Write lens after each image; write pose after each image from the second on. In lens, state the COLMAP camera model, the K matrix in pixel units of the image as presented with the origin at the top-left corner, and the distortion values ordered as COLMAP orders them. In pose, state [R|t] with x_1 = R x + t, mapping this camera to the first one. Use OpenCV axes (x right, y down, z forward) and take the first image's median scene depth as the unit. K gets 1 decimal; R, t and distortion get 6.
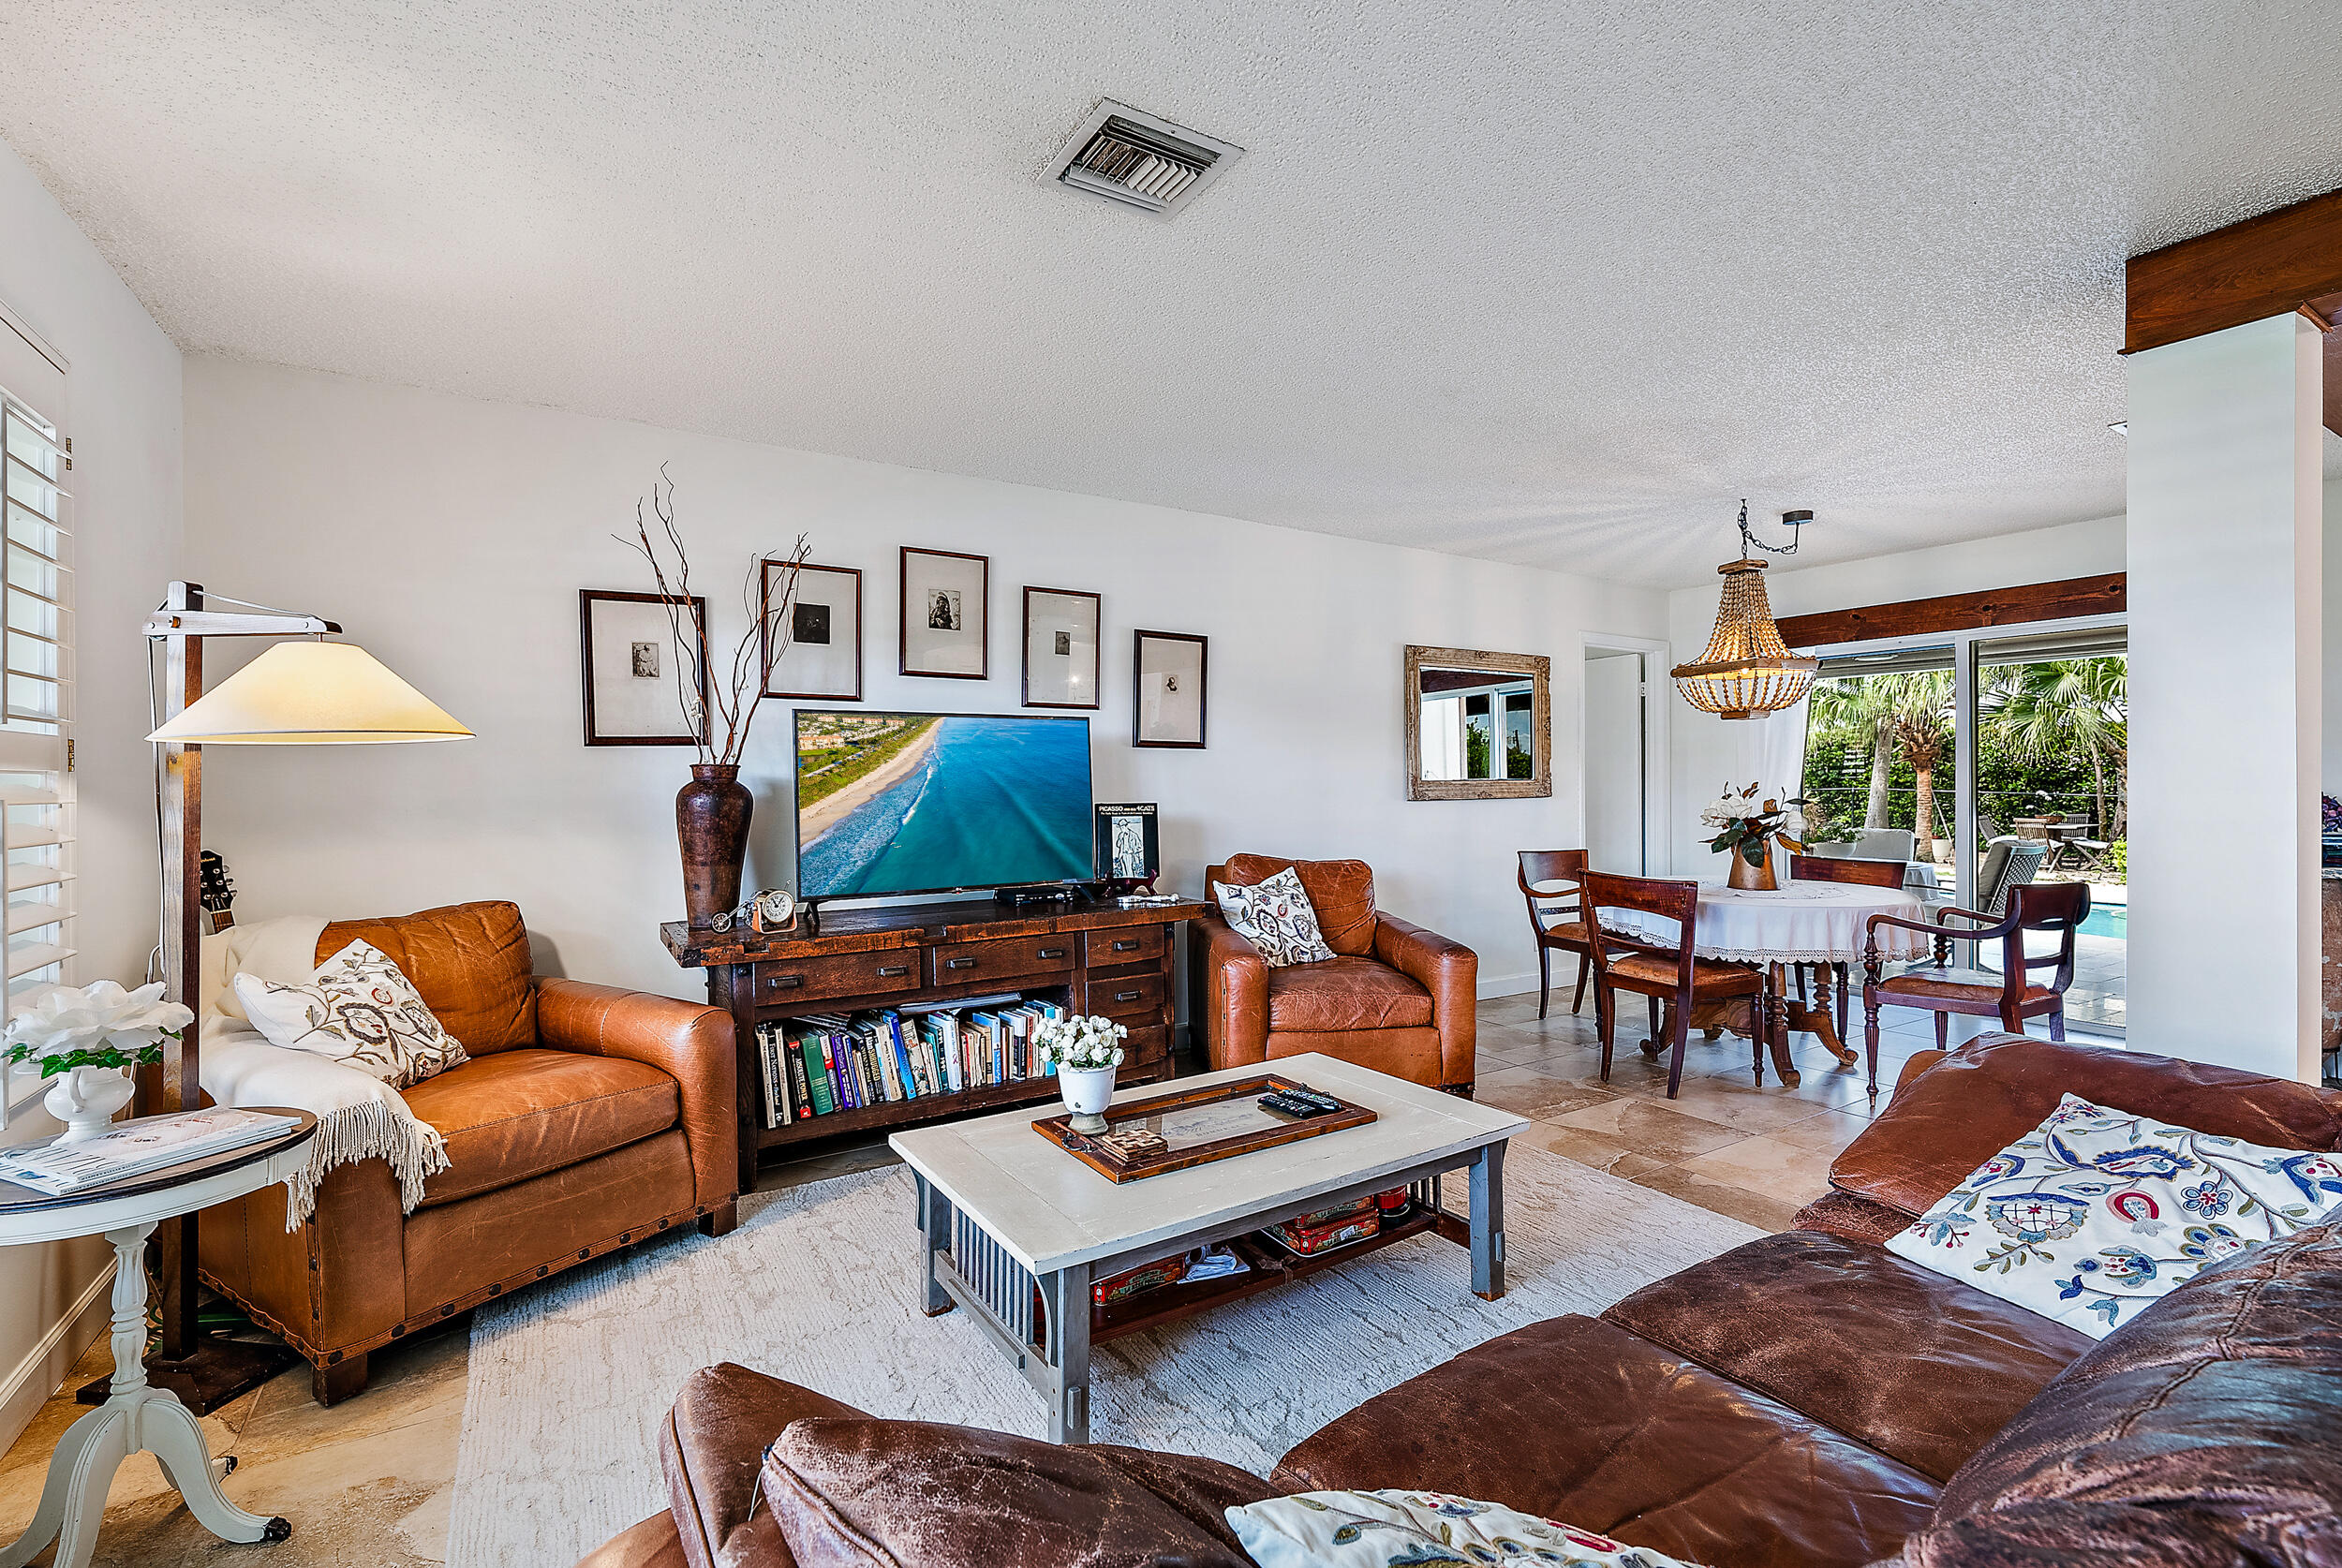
lens RADIAL K [[1054.0, 0, 1166.0], [0, 1054.0, 782.8], [0, 0, 1]] dist [0.003257, -0.000434]
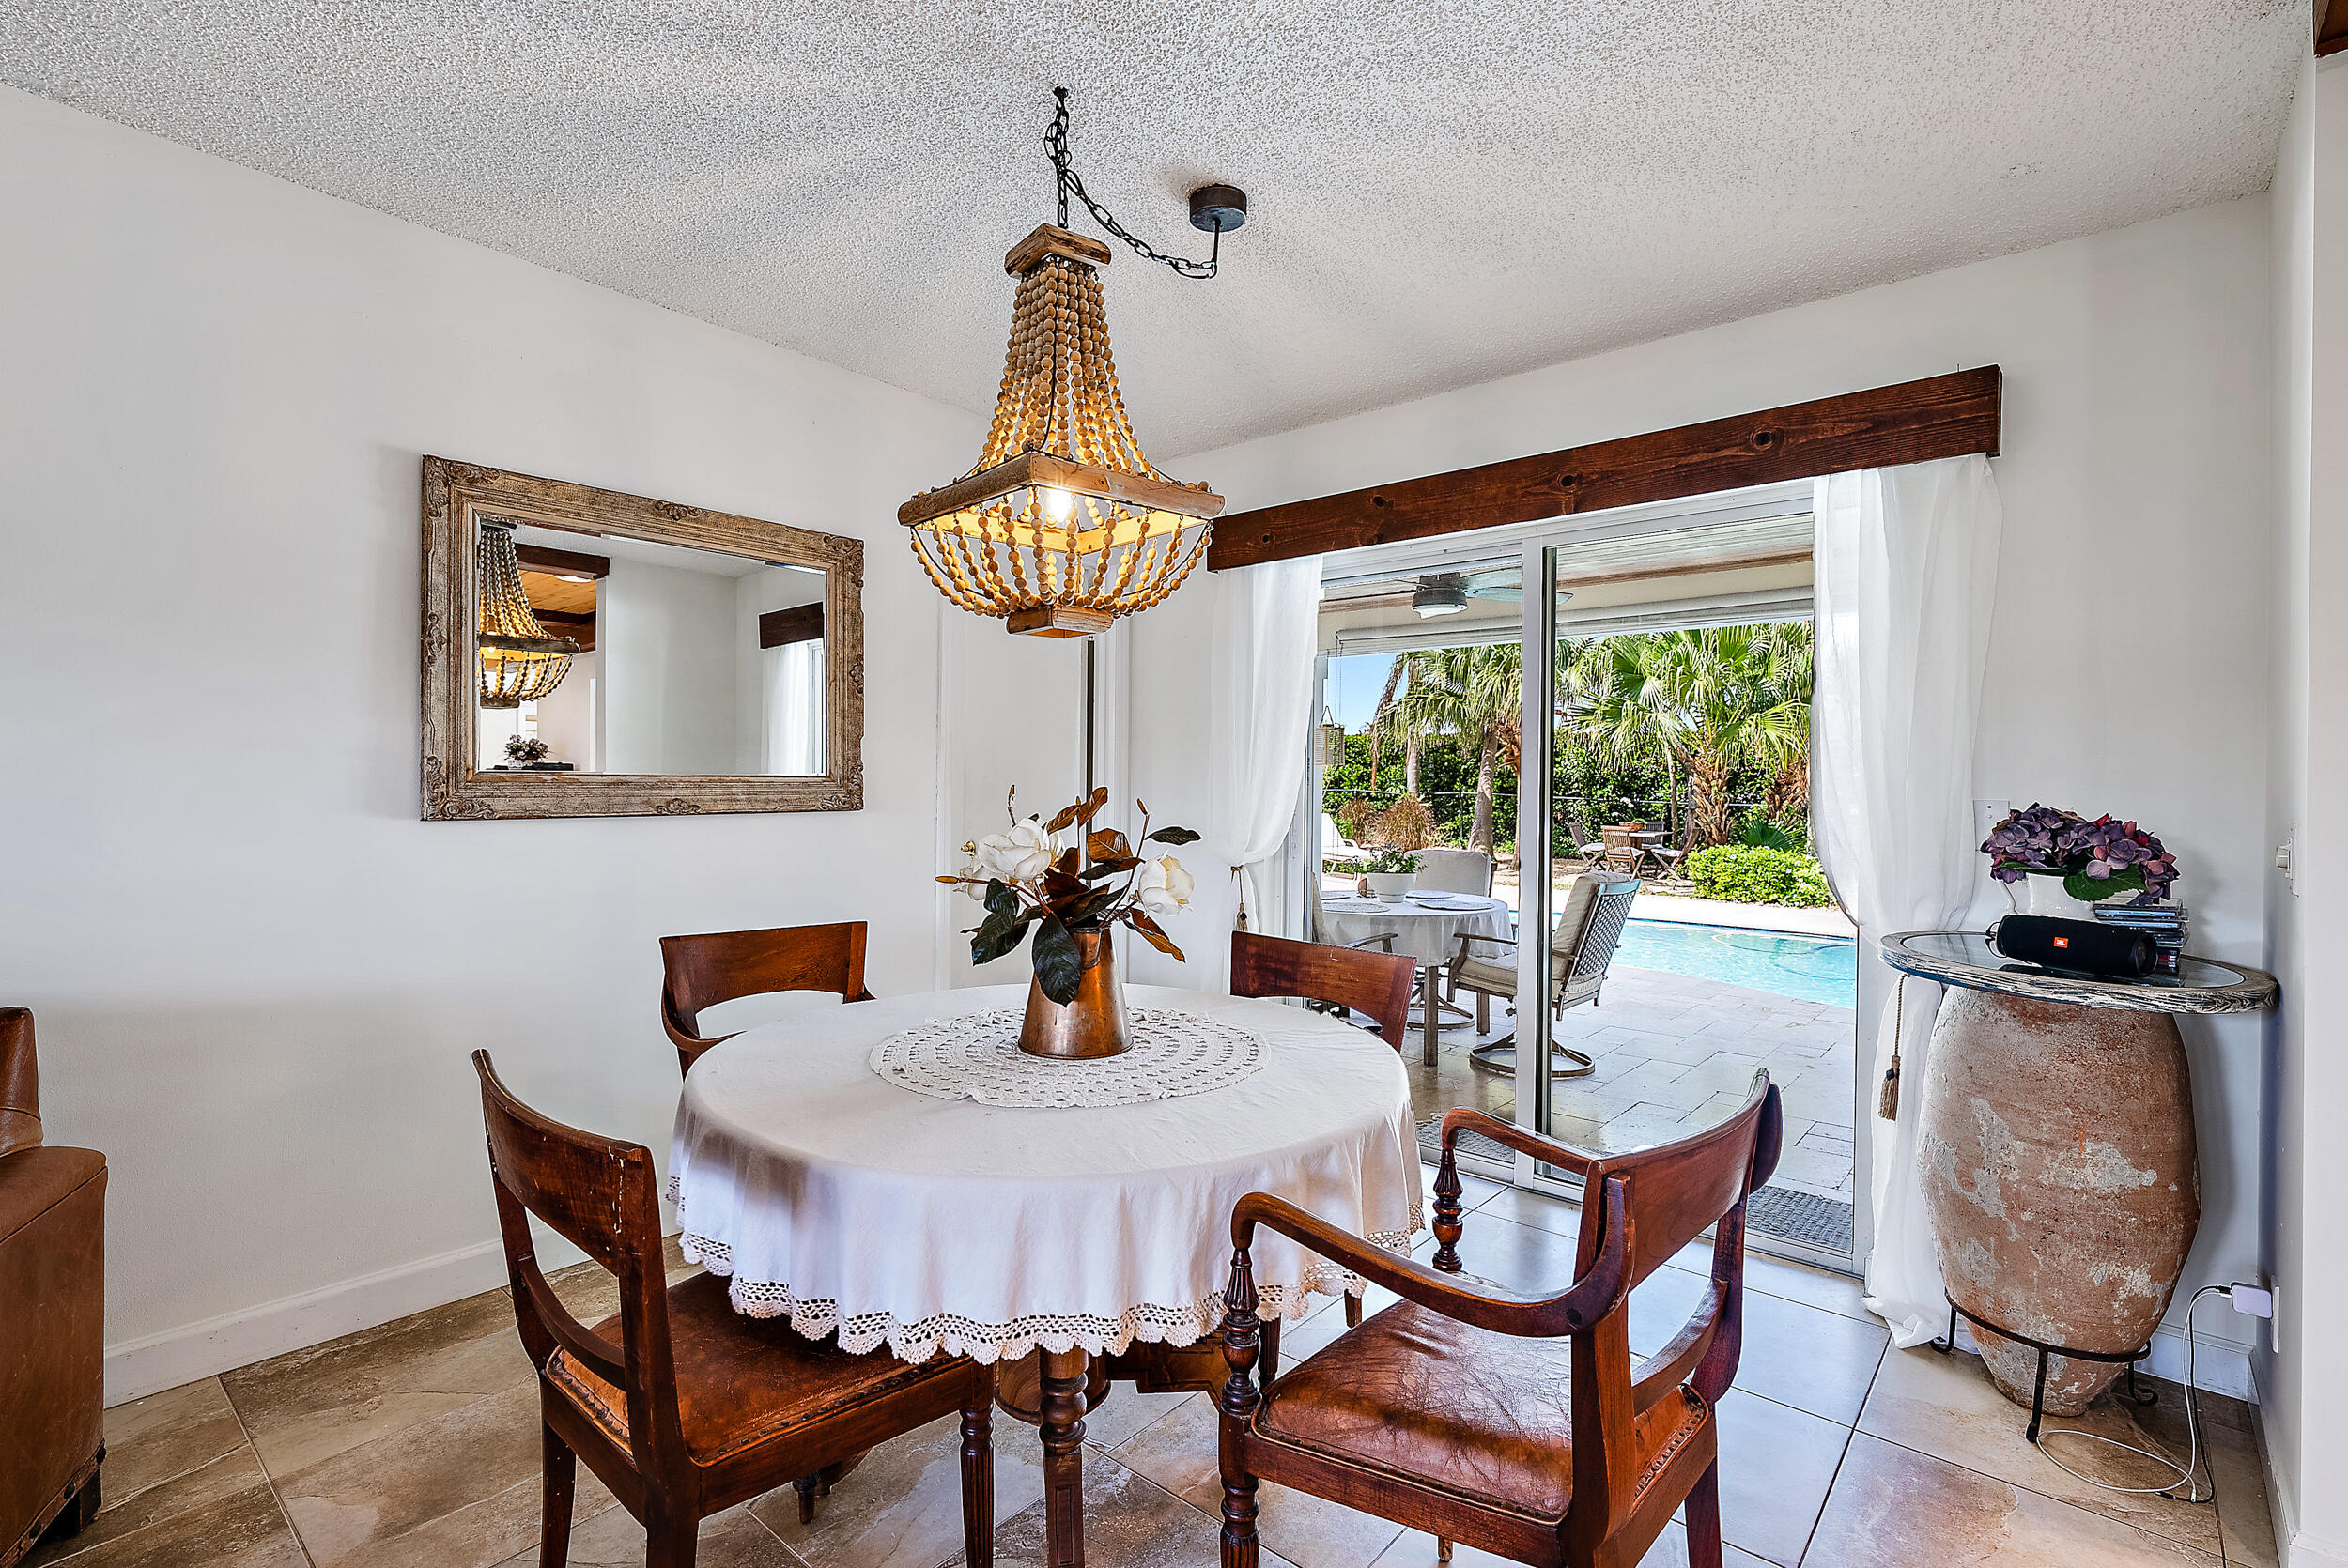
lens RADIAL K [[1089.2, 0, 1177.7], [0, 1089.2, 779.7], [0, 0, 1]] dist [-0.002049, -0.000130]
pose [[0.953700, 0.015089, 0.300382, 0.156016], [-0.015176, 0.999883, -0.002045, -0.001129], [-0.300377, -0.002608, 0.953817, 0.195113]]
